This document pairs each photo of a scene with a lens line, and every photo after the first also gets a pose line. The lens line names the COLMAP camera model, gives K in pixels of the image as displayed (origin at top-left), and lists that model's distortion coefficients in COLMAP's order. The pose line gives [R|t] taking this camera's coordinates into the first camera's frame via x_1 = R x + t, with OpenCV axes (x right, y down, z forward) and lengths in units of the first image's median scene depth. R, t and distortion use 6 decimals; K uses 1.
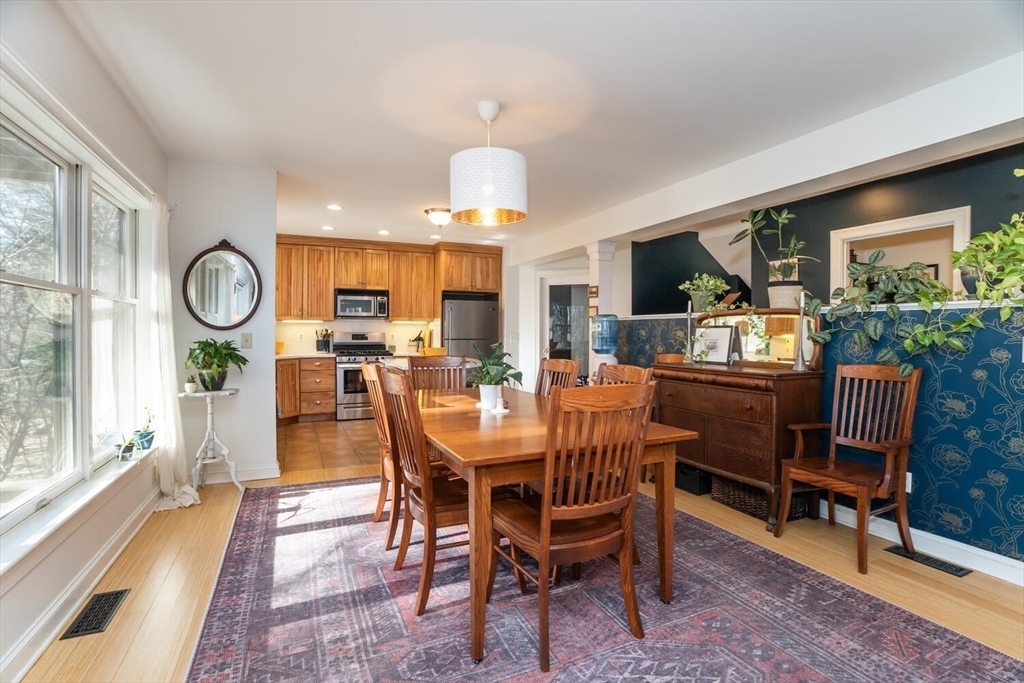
lens RADIAL K [[472.5, 0, 509.9], [0, 472.5, 331.8], [0, 0, 1]] dist [-0.047591, 0.009603]
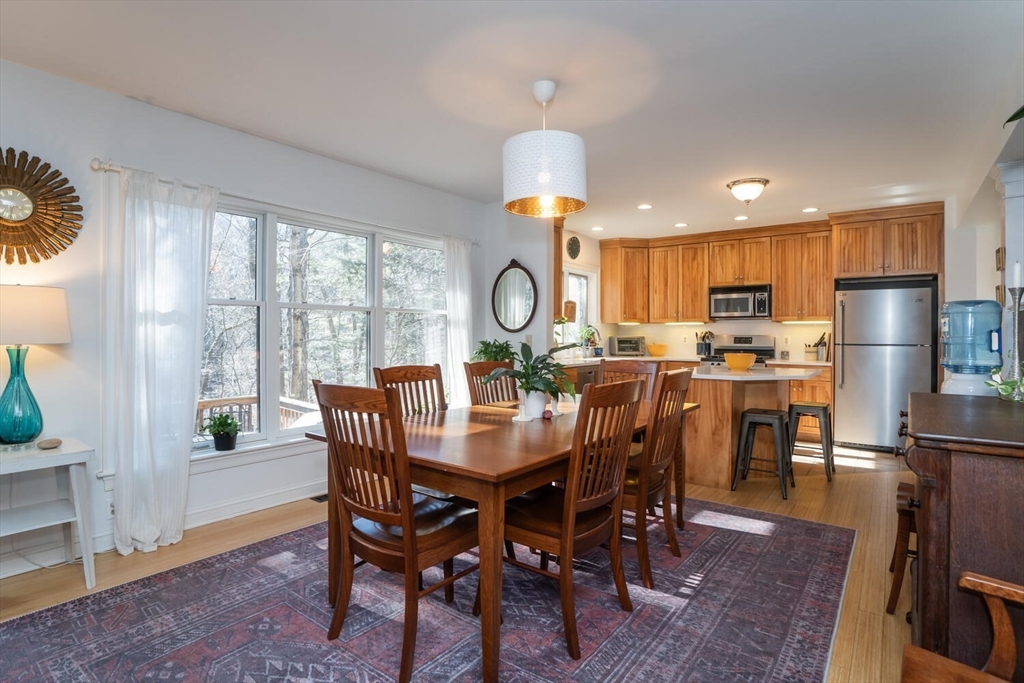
lens RADIAL K [[517.8, 0, 532.1], [0, 517.8, 333.5], [0, 0, 1]] dist [-0.051840, 0.013360]
pose [[0.494200, -0.001765, -0.869347, 0.327426], [-0.001513, 0.999995, -0.002891, 0.001714], [0.869347, 0.002744, 0.494194, 0.196372]]
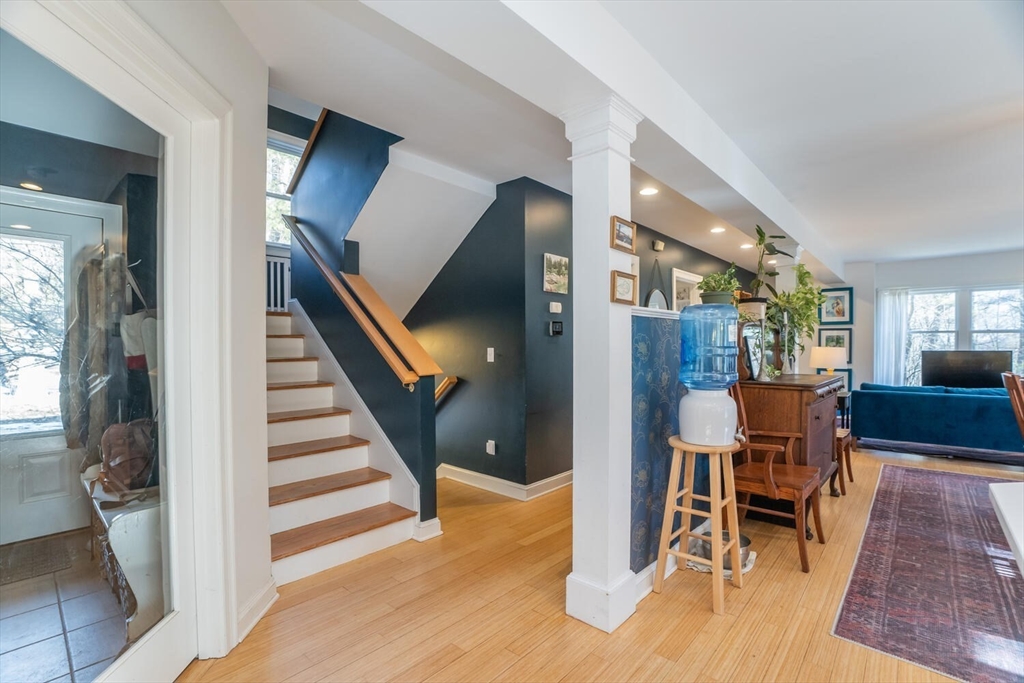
lens RADIAL K [[469.0, 0, 529.8], [0, 469.0, 347.9], [0, 0, 1]] dist [-0.036747, 0.009185]
pose [[-0.423532, -0.005084, 0.905867, -0.102395], [-0.000375, 0.999985, 0.005436, 0.002997], [-0.905881, 0.001963, -0.423528, 0.970624]]
